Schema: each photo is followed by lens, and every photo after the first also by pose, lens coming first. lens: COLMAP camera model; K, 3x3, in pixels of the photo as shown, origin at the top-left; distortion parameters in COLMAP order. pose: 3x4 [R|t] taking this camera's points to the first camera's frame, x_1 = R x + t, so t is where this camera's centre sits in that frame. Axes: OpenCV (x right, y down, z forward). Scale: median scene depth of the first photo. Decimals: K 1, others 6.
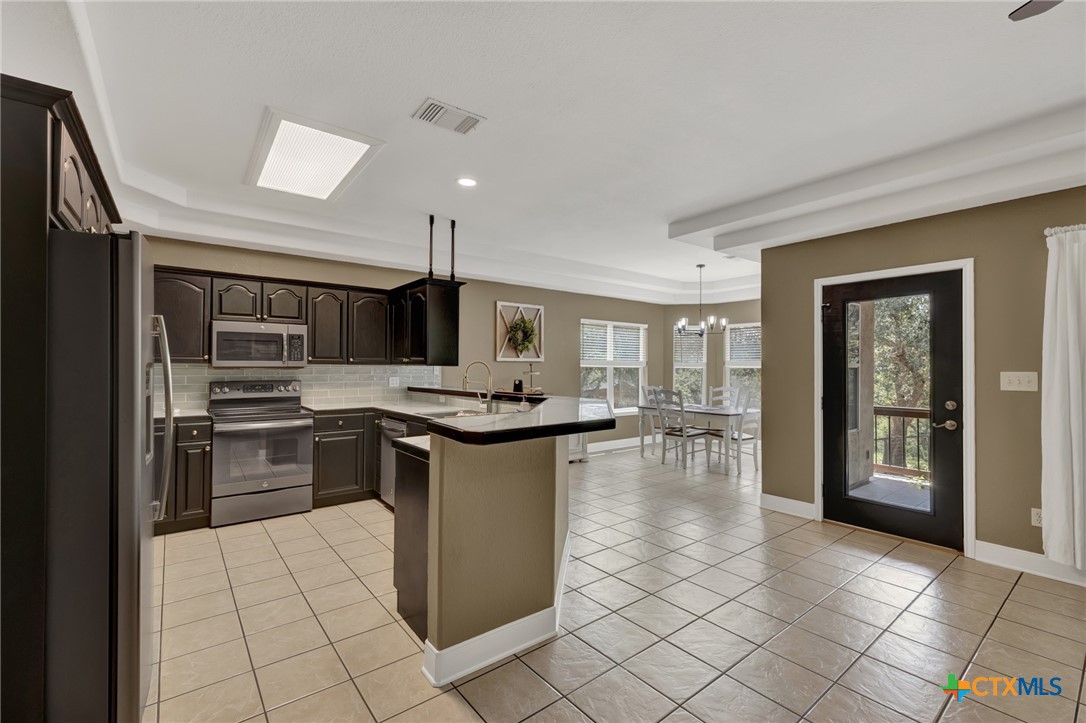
lens RADIAL K [[462.5, 0, 543.0], [0, 462.5, 361.5], [0, 0, 1]] dist [-0.000892, -0.000328]
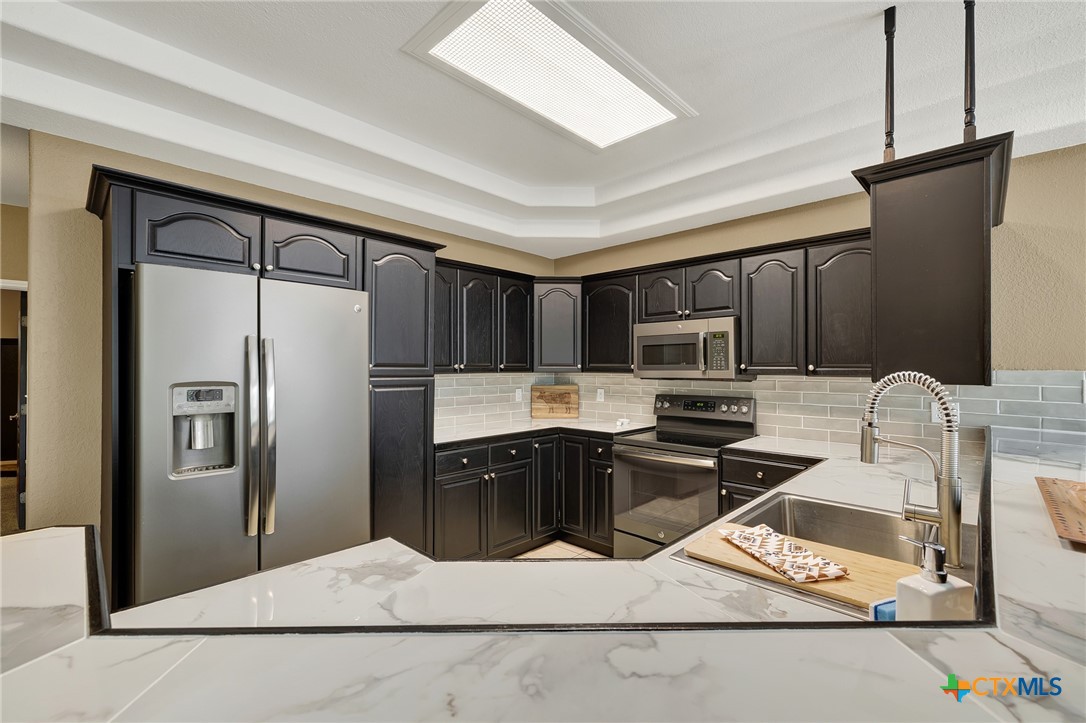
lens RADIAL K [[468.1, 0, 541.0], [0, 468.1, 365.3], [0, 0, 1]] dist [-0.042993, 0.017291]
pose [[0.129319, -0.011173, -0.991540, 0.115009], [0.007420, 0.999919, -0.010300, -0.003383], [0.991575, -0.006025, 0.129391, 0.630740]]
